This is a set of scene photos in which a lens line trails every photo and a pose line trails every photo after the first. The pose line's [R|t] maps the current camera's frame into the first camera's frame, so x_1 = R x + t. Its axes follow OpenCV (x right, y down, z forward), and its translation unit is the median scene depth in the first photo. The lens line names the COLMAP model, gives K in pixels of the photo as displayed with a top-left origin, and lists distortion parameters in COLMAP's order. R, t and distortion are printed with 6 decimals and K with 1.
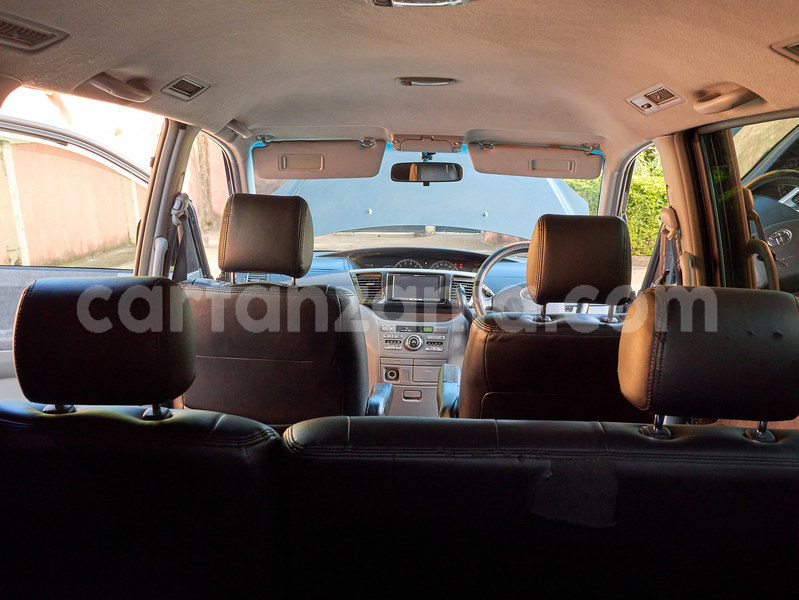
lens RADIAL K [[850.6, 0, 393.6], [0, 850.6, 302.0], [0, 0, 1]] dist [0.018965, -0.007640]
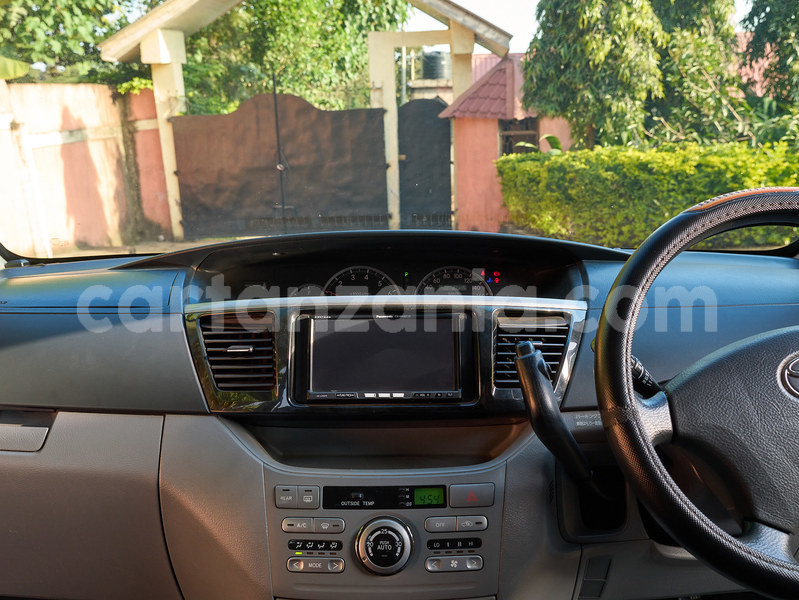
lens RADIAL K [[850.6, 0, 393.6], [0, 850.6, 302.0], [0, 0, 1]] dist [0.018965, -0.007640]
pose [[0.998306, -0.042999, 0.039187, 0.020672], [0.043254, 0.999048, -0.005686, -0.038245], [-0.038905, 0.007371, 0.999216, 0.762333]]
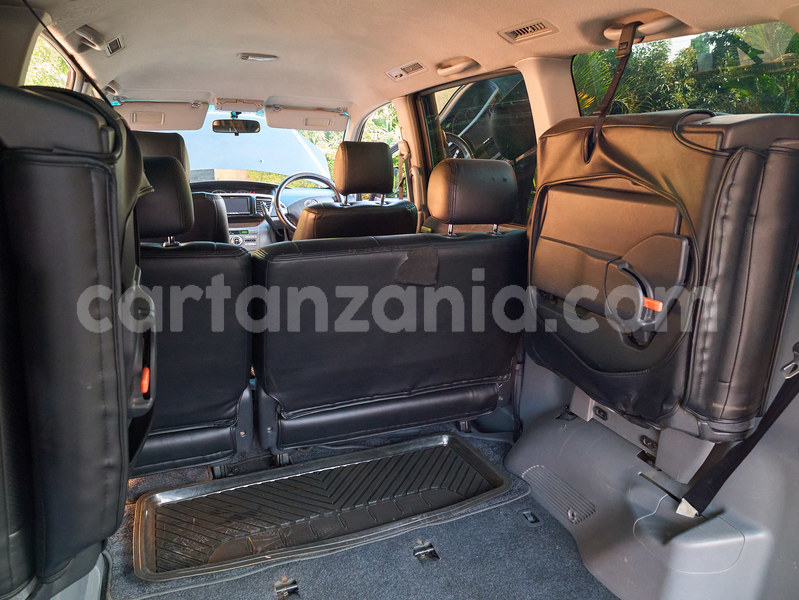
lens RADIAL K [[567.5, 0, 399.5], [0, 567.5, 300.0], [0, 0, 1]] dist [0.001670, -0.001655]
pose [[0.910883, -0.110954, 0.397469, -0.137791], [0.069034, 0.990574, 0.118313, 0.056327], [-0.406849, -0.080330, 0.909956, -0.064723]]
